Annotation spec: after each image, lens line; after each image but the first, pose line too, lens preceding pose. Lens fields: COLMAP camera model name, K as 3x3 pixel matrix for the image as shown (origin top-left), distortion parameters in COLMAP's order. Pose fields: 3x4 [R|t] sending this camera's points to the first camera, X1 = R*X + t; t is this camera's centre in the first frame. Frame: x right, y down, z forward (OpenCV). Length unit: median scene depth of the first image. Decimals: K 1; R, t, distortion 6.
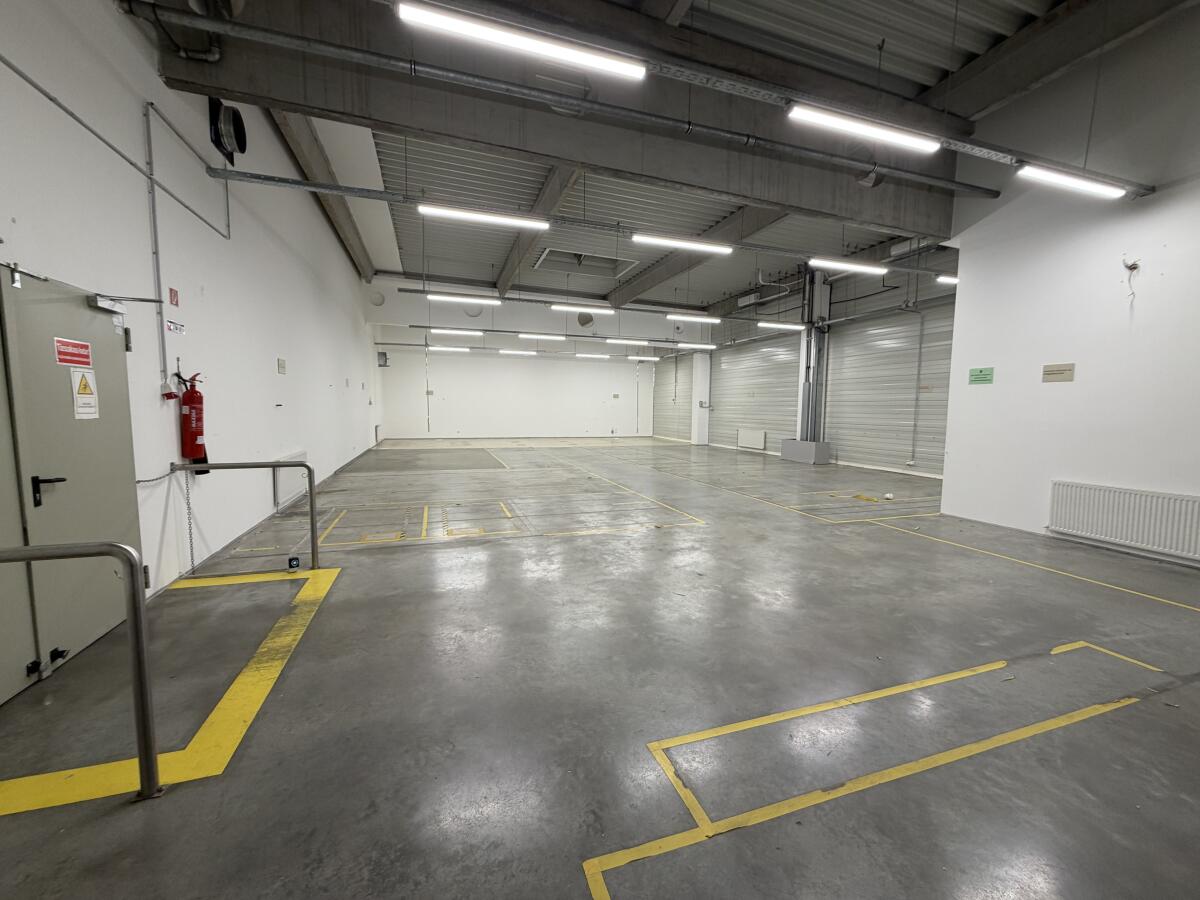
lens RADIAL K [[477.3, 0, 595.7], [0, 477.3, 449.8], [0, 0, 1]] dist [-0.000311, 0.000031]
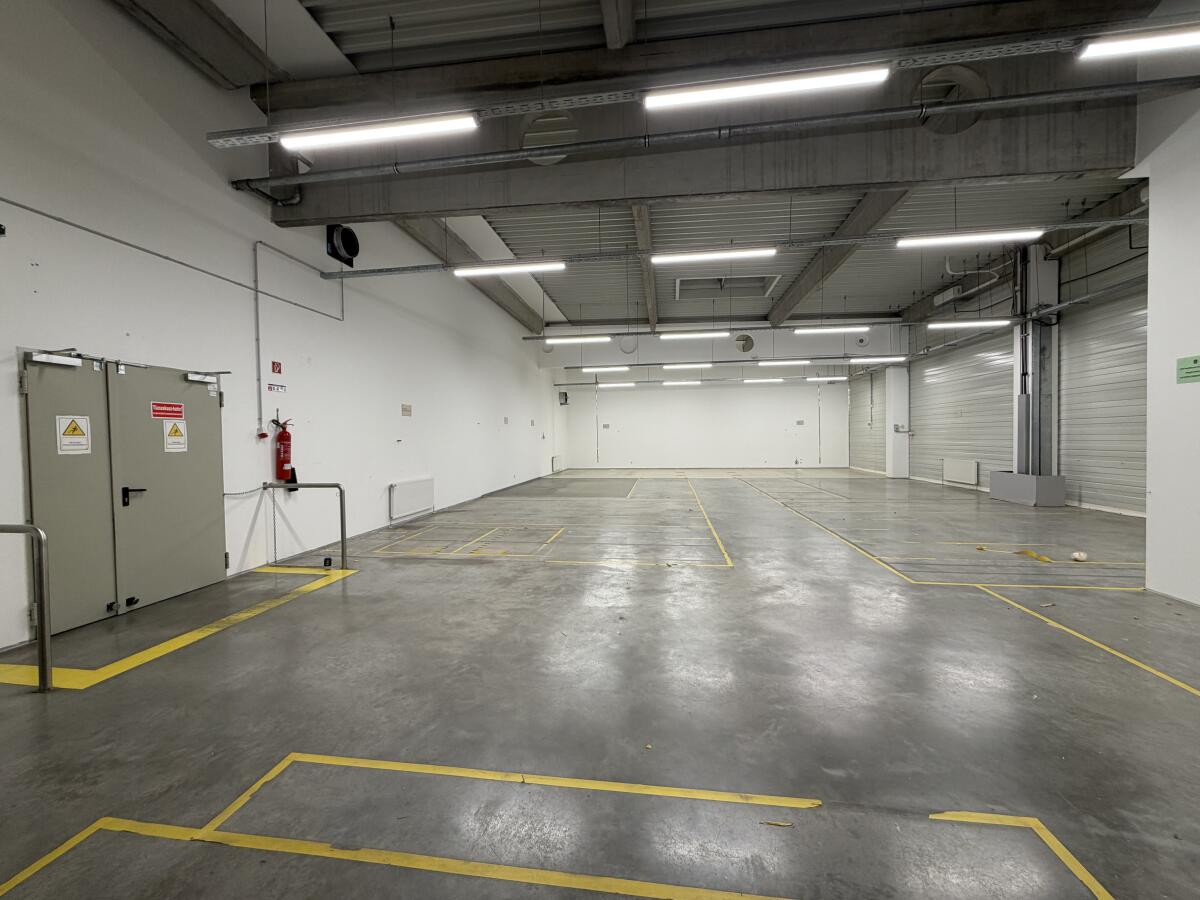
lens RADIAL K [[477.3, 0, 596.8], [0, 477.3, 450.4], [0, 0, 1]] dist [-0.000311, 0.000031]
pose [[0.891741, -0.012317, -0.452378, 0.520533], [-0.016572, 0.998070, -0.059841, 0.000539], [0.452242, 0.060860, 0.889816, 0.141296]]
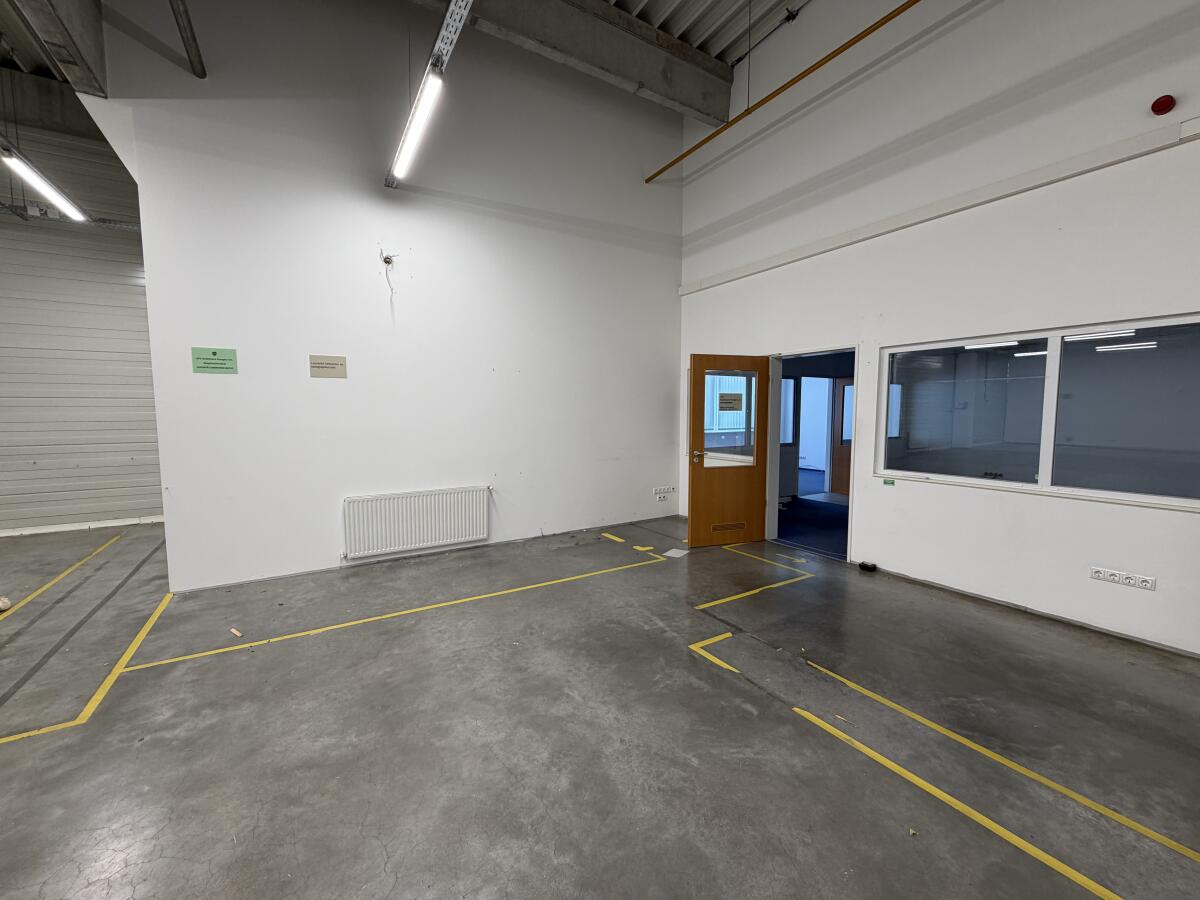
lens RADIAL K [[477.3, 0, 596.1], [0, 477.3, 451.2], [0, 0, 1]] dist [-0.000311, 0.000031]
pose [[-0.225837, -0.090613, 0.969942, 0.087243], [0.087100, 0.989799, 0.112748, -0.083062], [-0.970263, 0.109945, -0.215641, 0.868636]]
